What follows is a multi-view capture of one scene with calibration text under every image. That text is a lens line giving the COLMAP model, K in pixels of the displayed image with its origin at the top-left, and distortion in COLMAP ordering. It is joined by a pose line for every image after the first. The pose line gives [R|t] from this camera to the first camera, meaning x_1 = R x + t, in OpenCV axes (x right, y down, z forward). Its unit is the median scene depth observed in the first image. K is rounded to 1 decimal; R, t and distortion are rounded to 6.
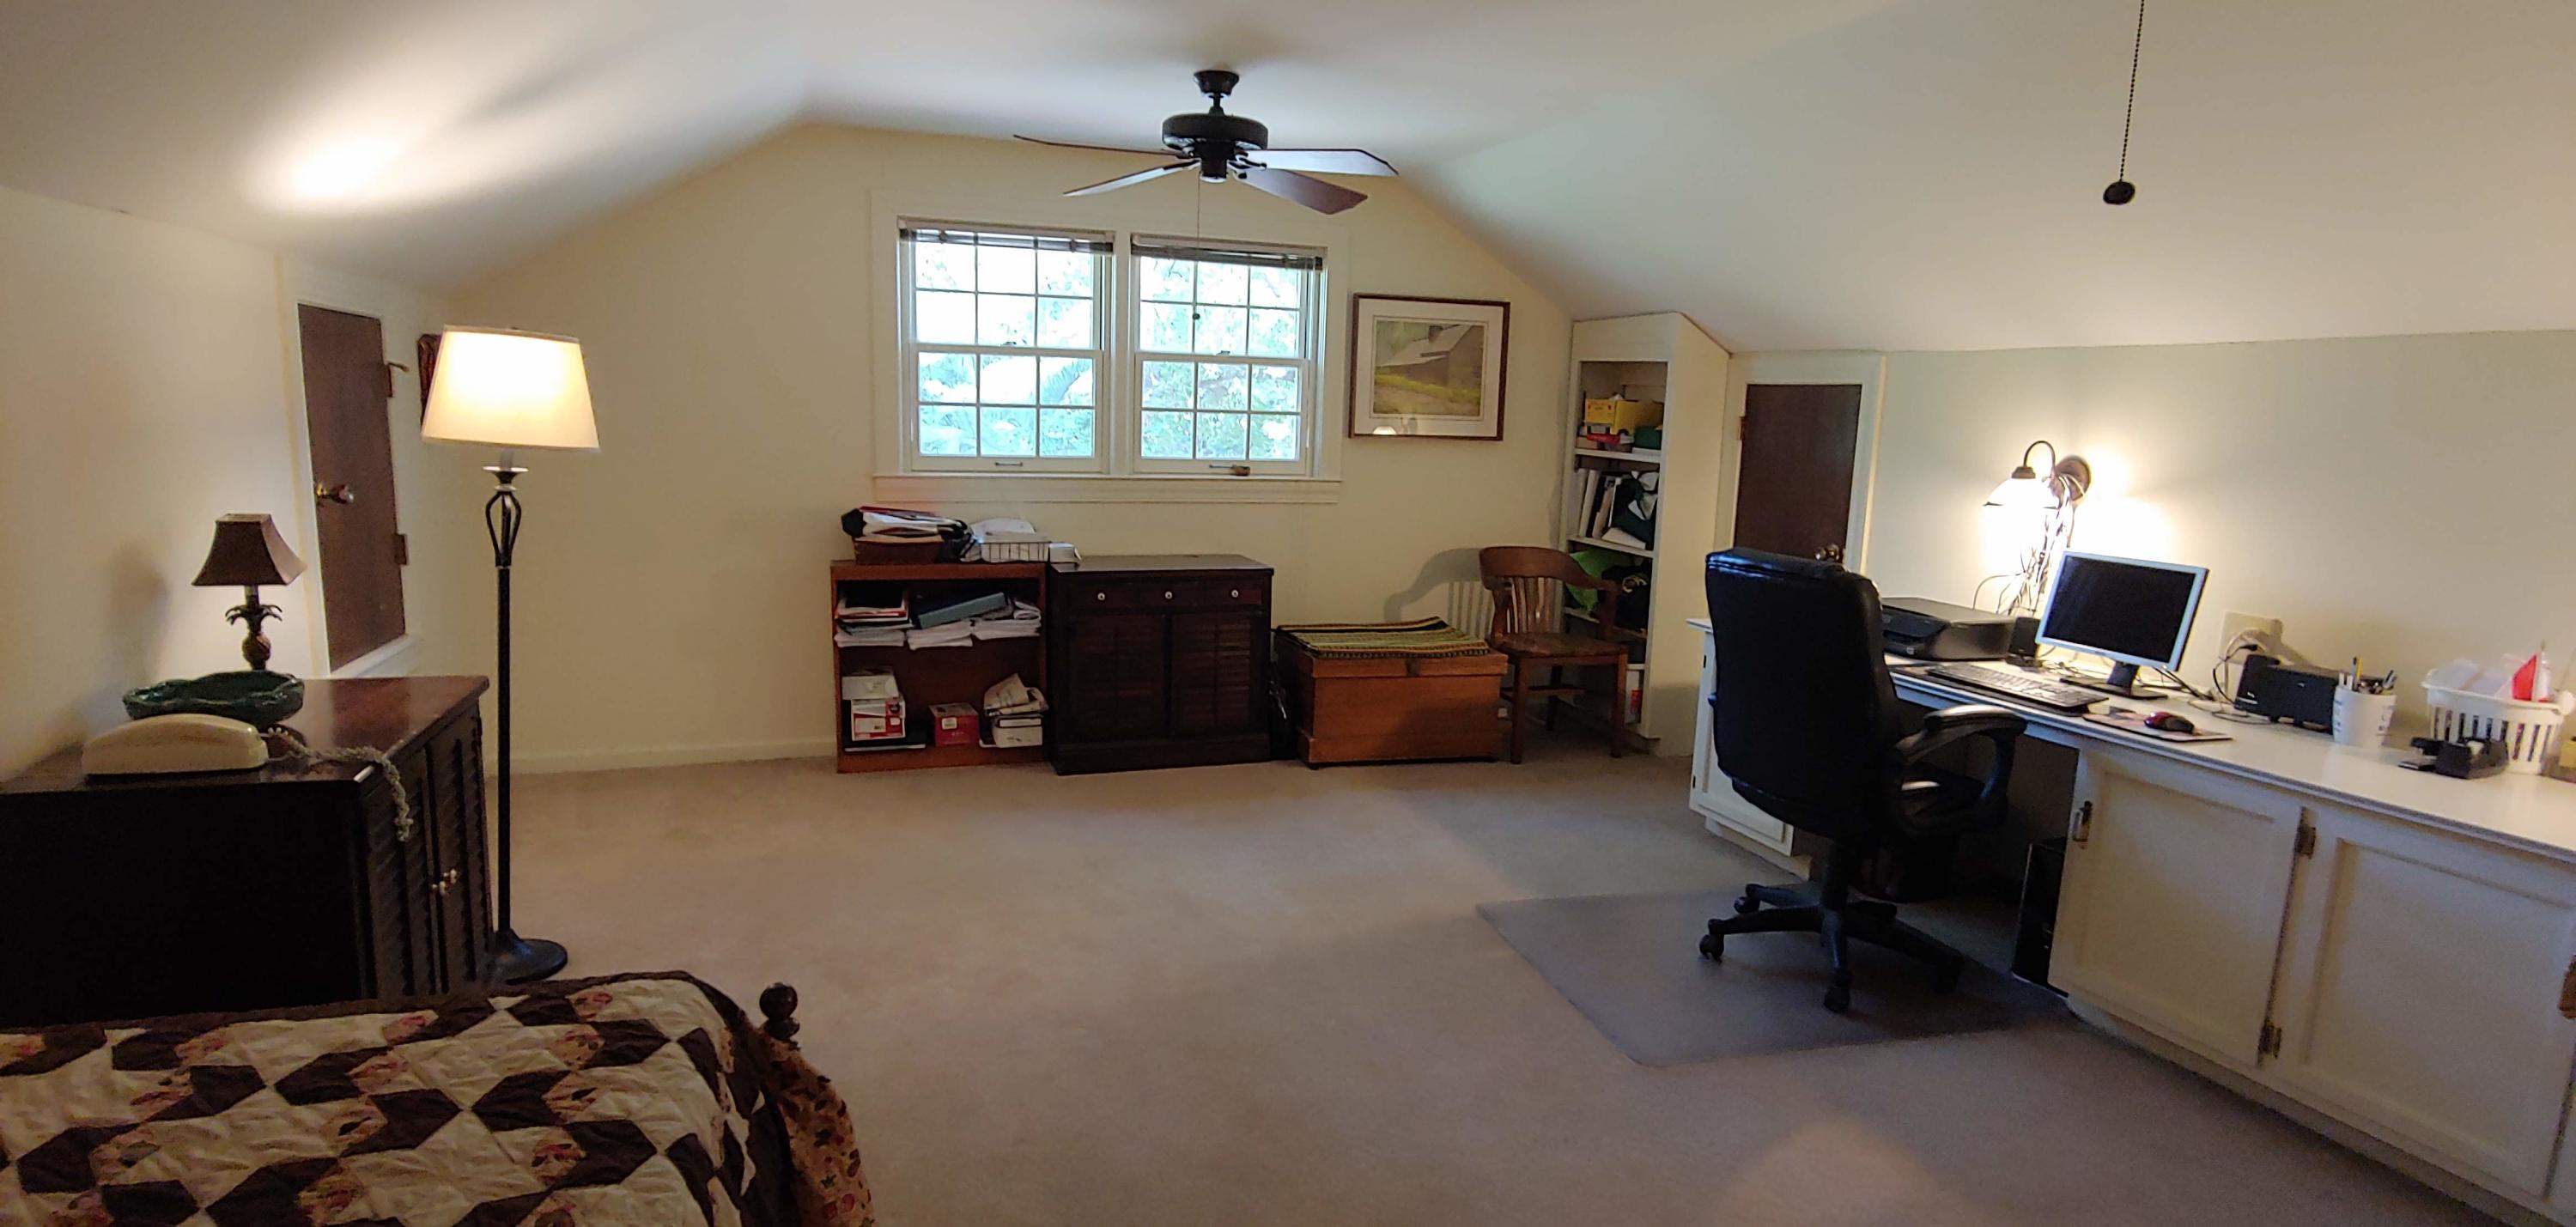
lens RADIAL K [[1310.1, 0, 1284.4], [0, 1310.1, 618.2], [0, 0, 1]] dist [-0.015317, -0.003165]
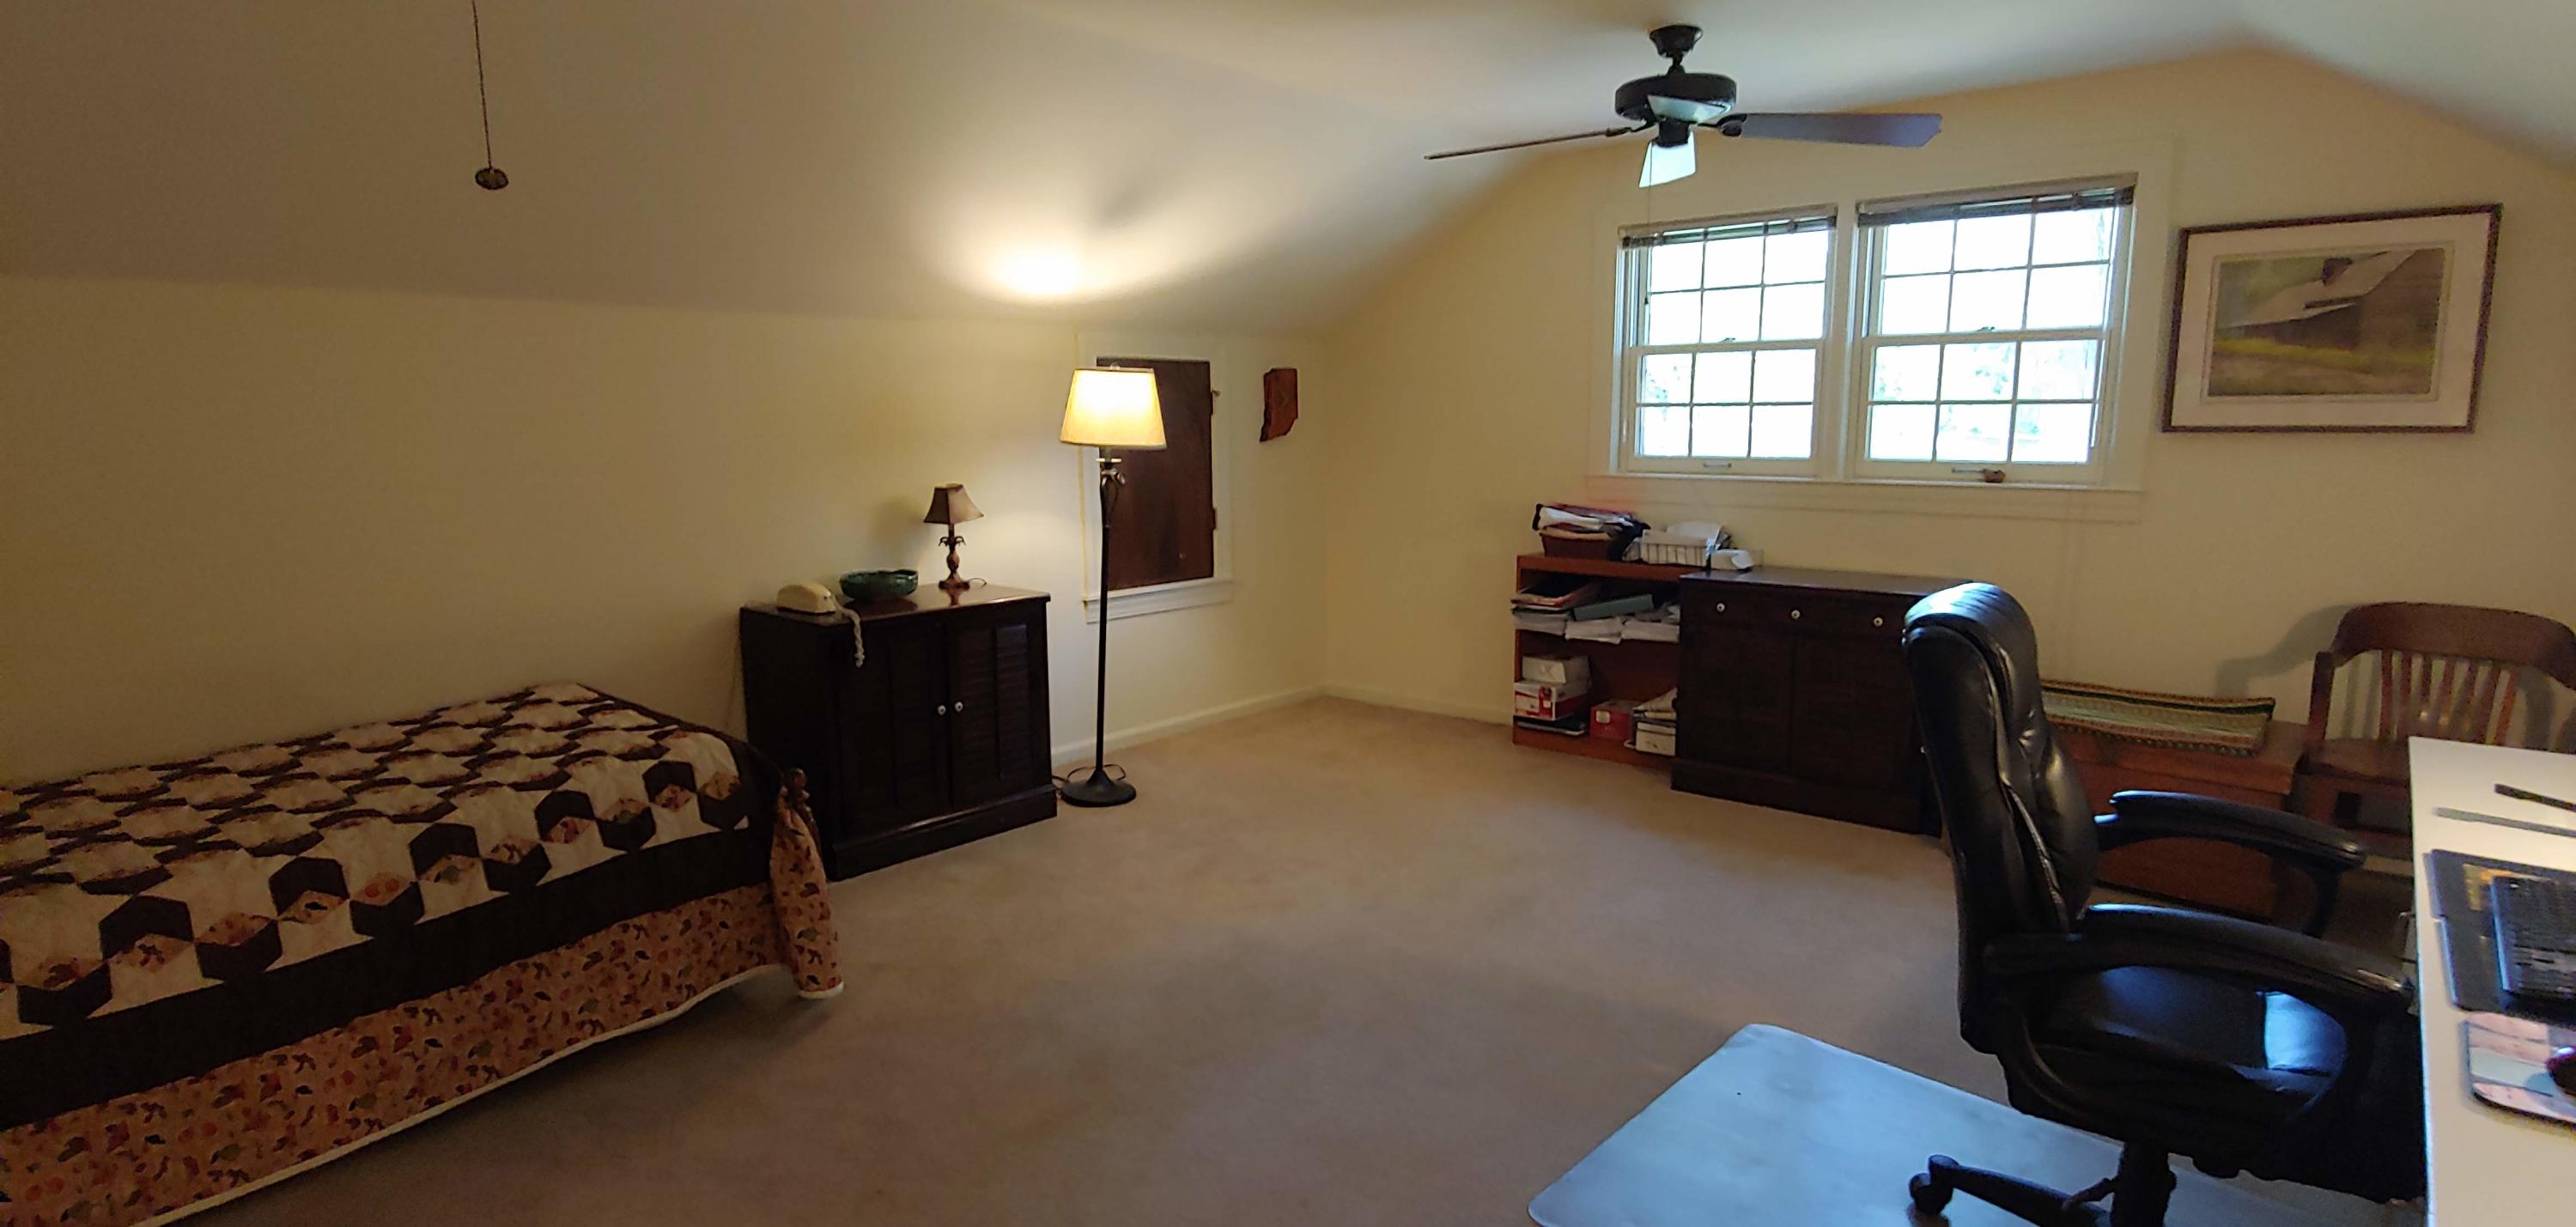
lens RADIAL K [[1310.1, 0, 1282.1], [0, 1310.1, 610.9], [0, 0, 1]] dist [-0.015317, -0.003165]
pose [[0.497814, 0.097139, -0.861827, 0.490691], [-0.111367, 0.992641, 0.047555, -0.022612], [0.860104, 0.072306, 0.504969, 0.261298]]
